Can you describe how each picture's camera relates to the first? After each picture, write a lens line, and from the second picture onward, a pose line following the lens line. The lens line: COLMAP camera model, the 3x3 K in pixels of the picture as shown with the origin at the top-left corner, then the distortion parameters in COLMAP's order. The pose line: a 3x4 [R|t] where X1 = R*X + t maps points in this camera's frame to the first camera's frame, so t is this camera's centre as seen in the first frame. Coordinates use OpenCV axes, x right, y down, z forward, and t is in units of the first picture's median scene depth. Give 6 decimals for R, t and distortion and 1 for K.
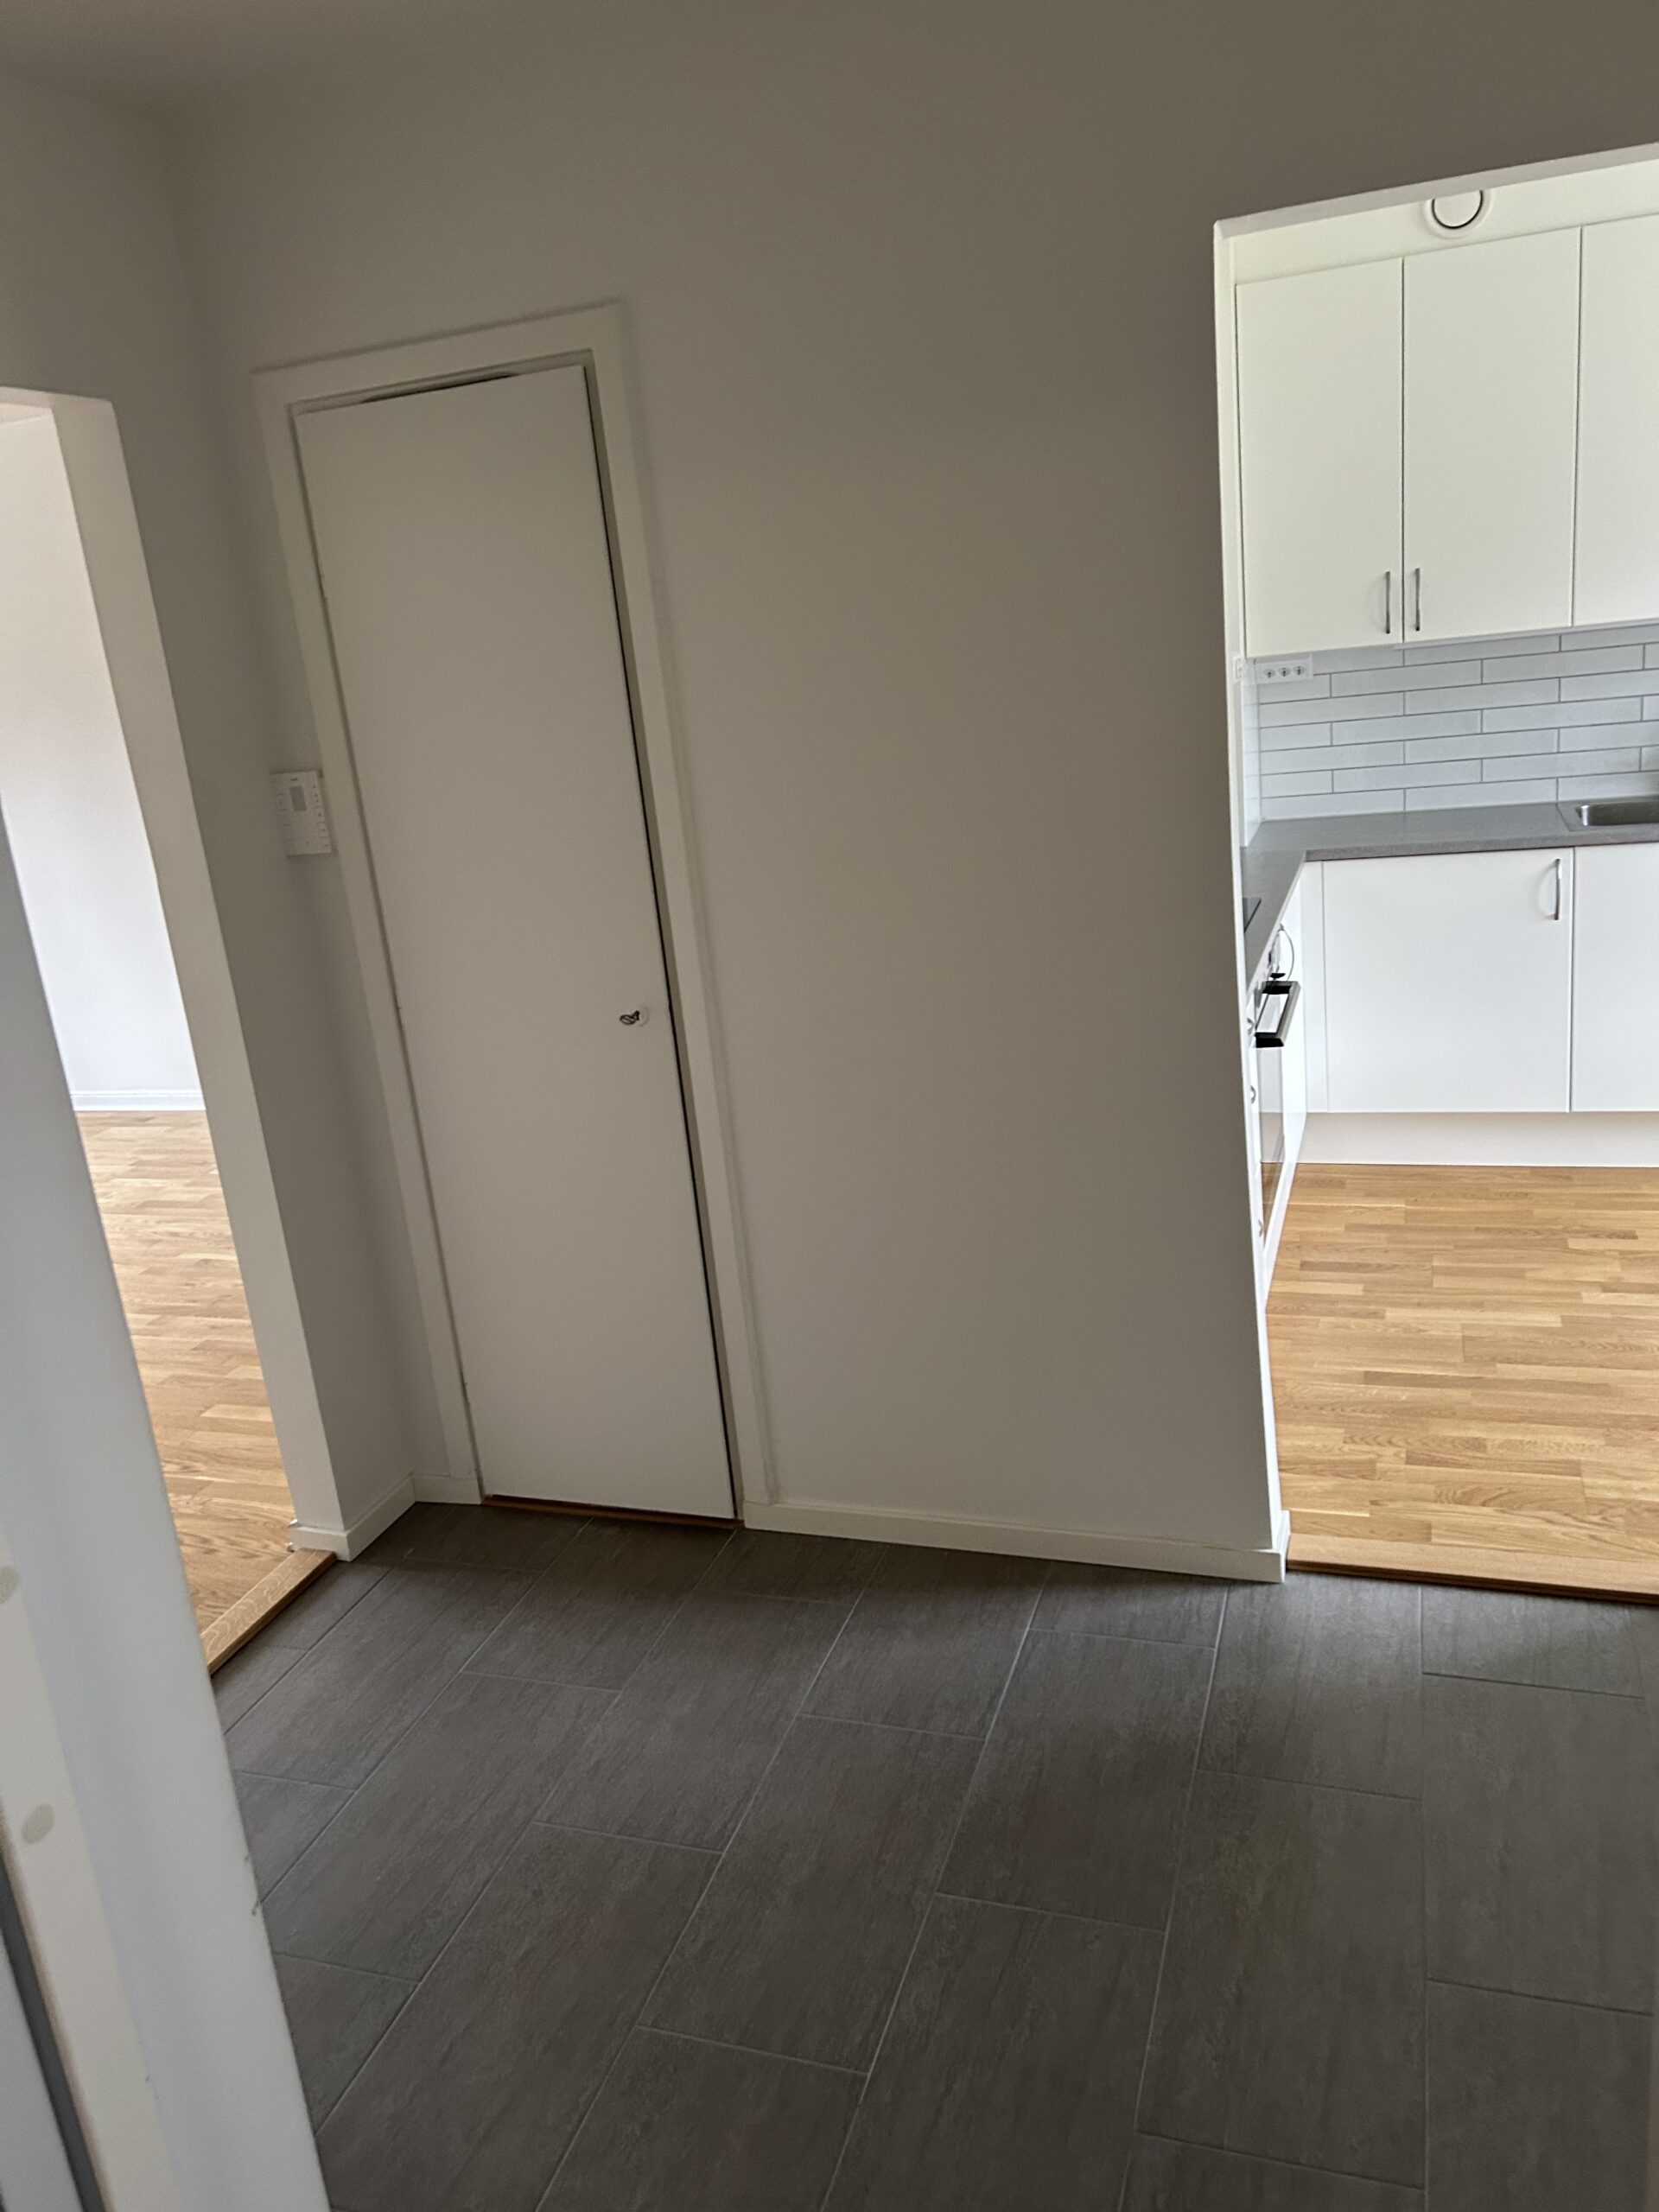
lens RADIAL K [[1657.7, 0, 818.9], [0, 1657.7, 1102.5], [0, 0, 1]] dist [0.012056, -0.003744]
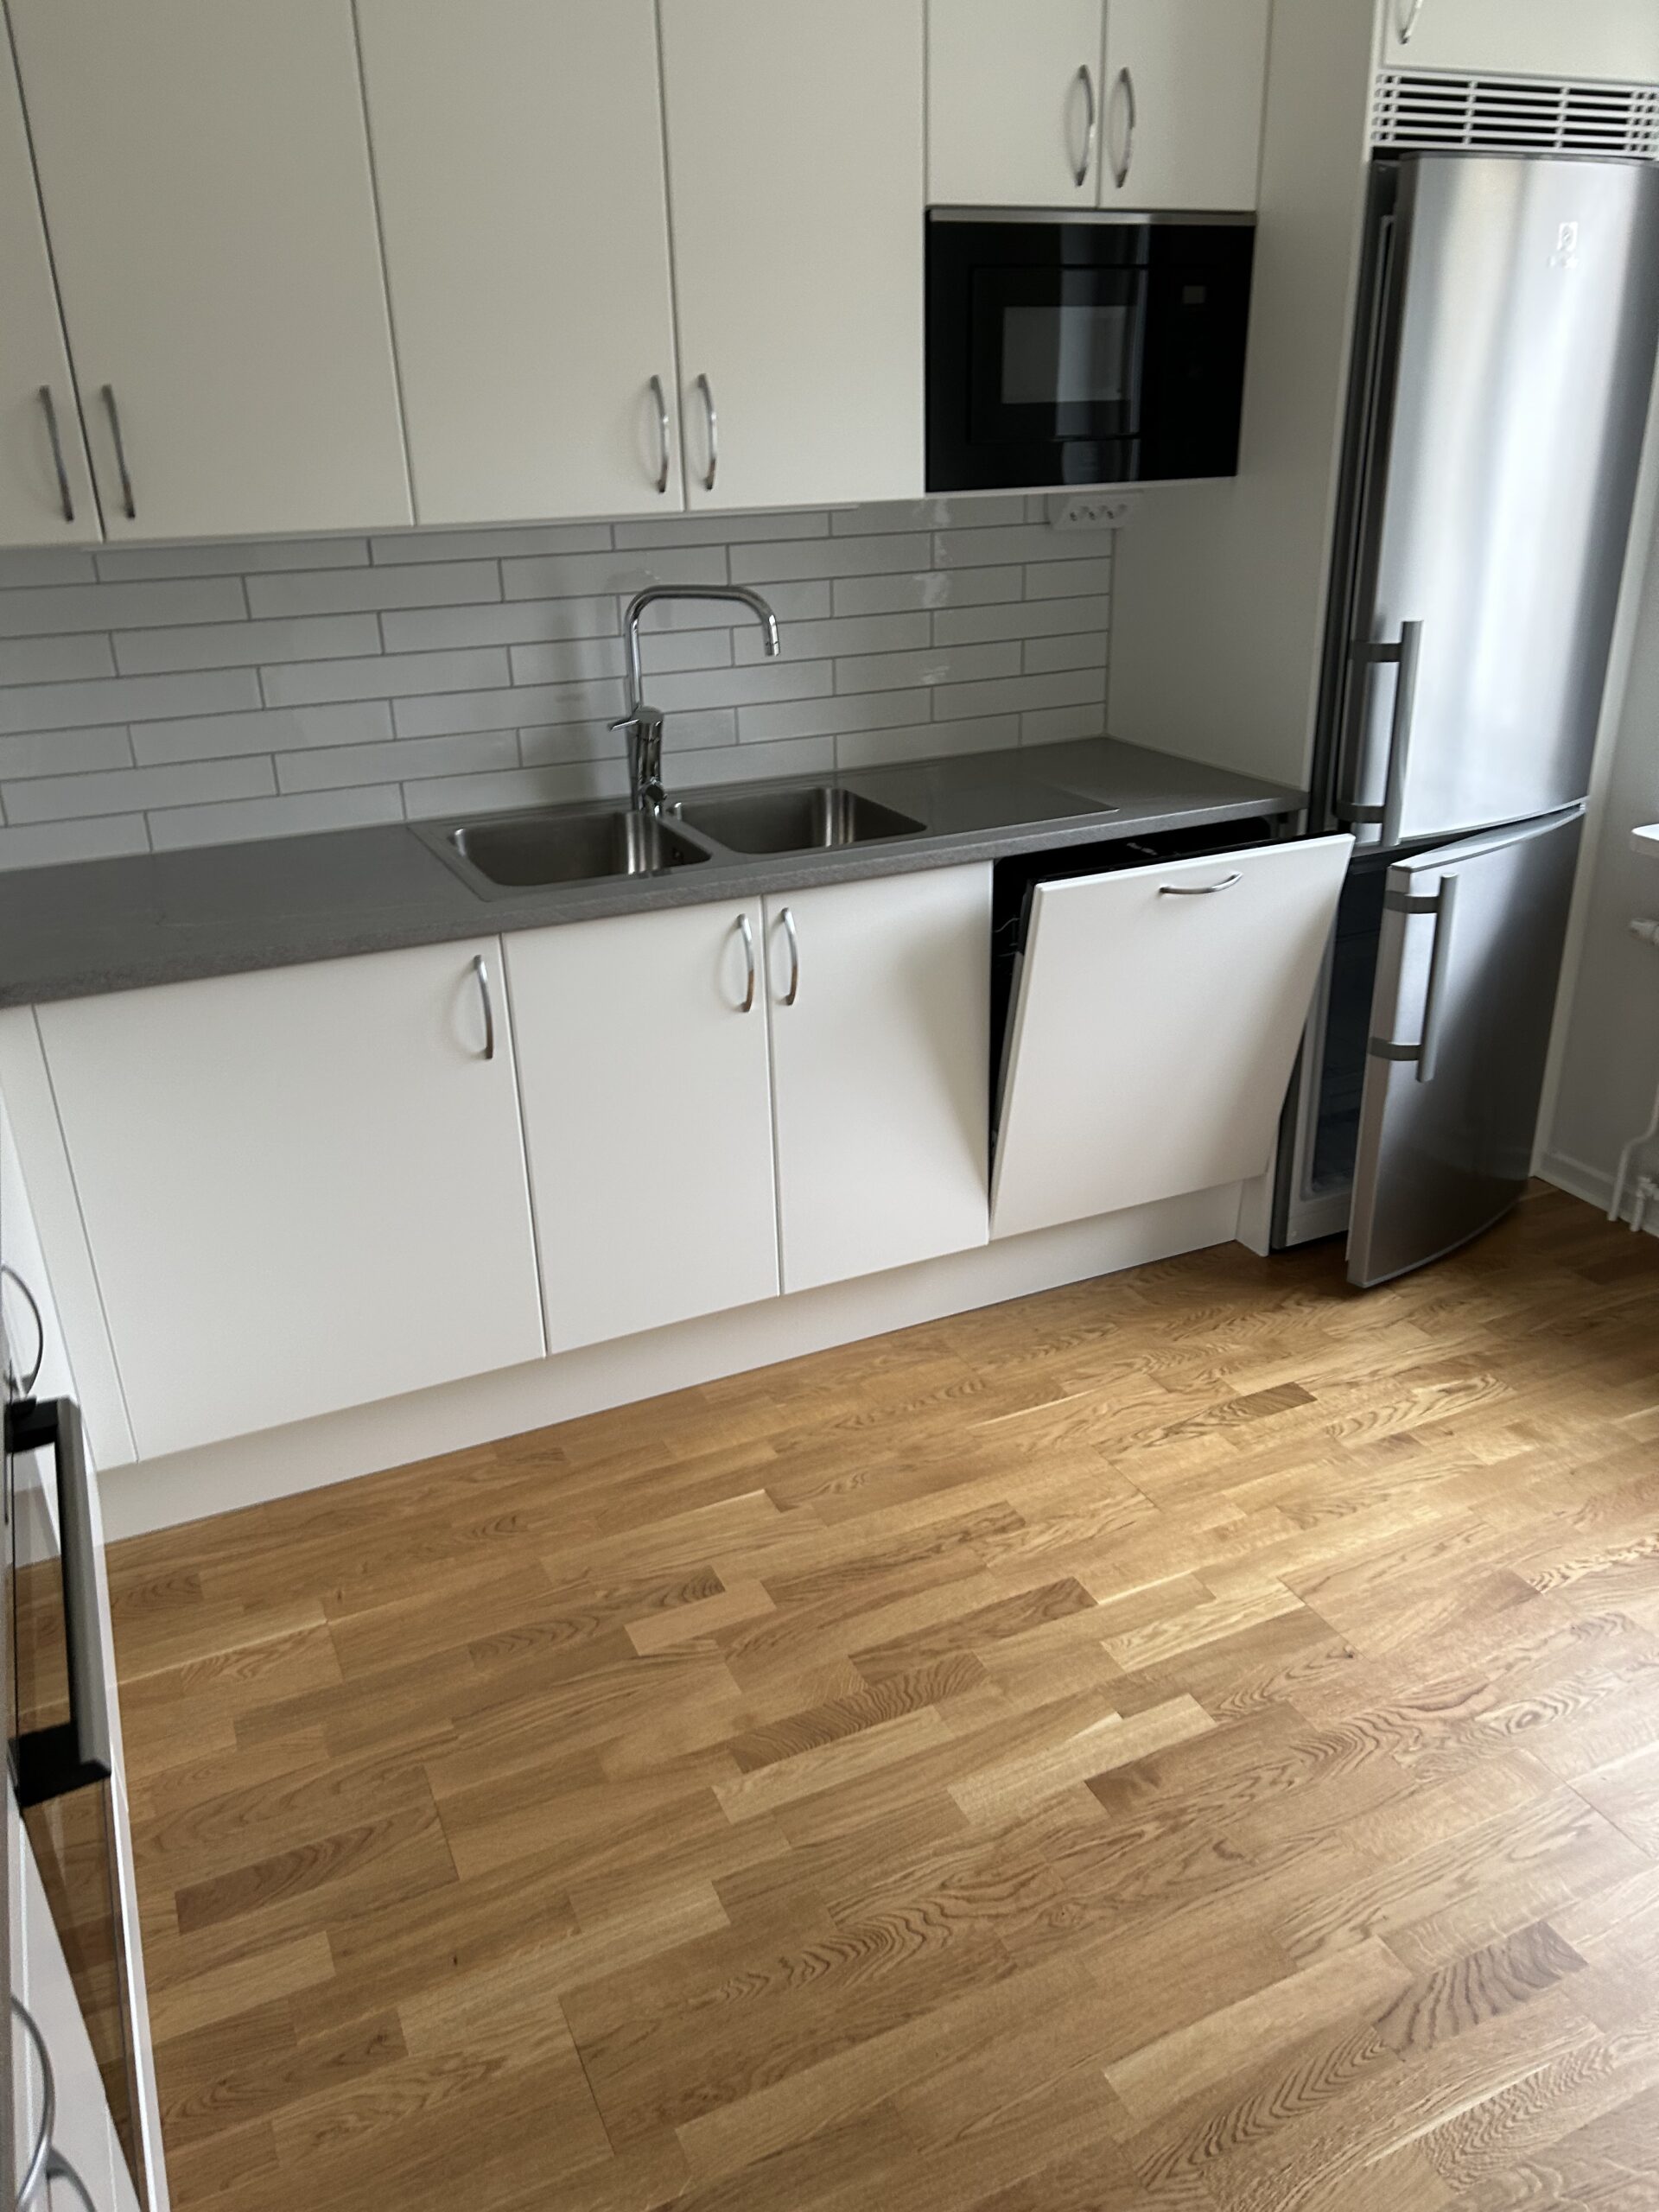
lens RADIAL K [[1657.7, 0, 824.0], [0, 1657.7, 1121.6], [0, 0, 1]] dist [0.012056, -0.003744]
pose [[0.718267, -0.201218, 0.666036, 0.147166], [0.145798, 0.979543, 0.138701, -0.151215], [-0.680320, -0.002518, 0.732911, 0.511259]]
